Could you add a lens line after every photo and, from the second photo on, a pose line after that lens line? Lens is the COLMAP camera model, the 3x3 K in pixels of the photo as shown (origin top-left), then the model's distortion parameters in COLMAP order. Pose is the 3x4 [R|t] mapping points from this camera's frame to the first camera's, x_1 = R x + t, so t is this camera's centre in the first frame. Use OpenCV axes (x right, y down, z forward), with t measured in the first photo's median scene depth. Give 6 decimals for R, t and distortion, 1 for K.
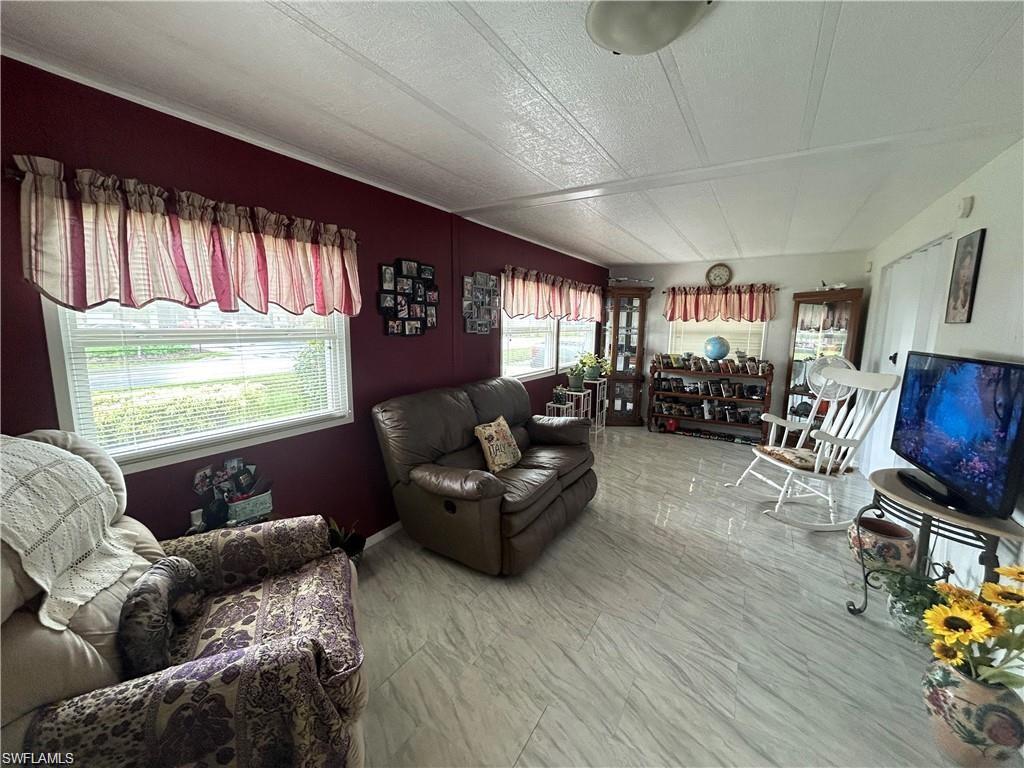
lens RADIAL K [[411.2, 0, 514.0], [0, 411.2, 383.9], [0, 0, 1]] dist [-0.003449, -0.000339]
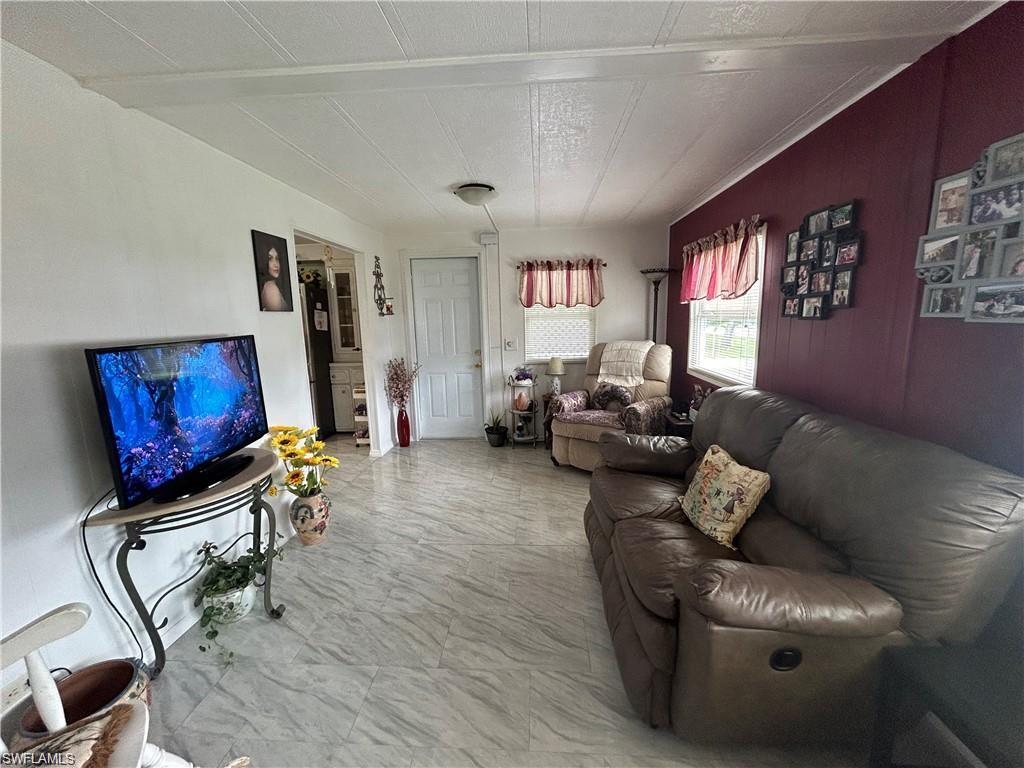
lens RADIAL K [[411.2, 0, 512.6], [0, 411.2, 383.3], [0, 0, 1]] dist [-0.003449, -0.000339]
pose [[-0.885479, 0.083533, -0.457110, 0.548873], [-0.057135, 0.956673, 0.285502, -0.186487], [0.461154, 0.278923, -0.842341, 1.410536]]
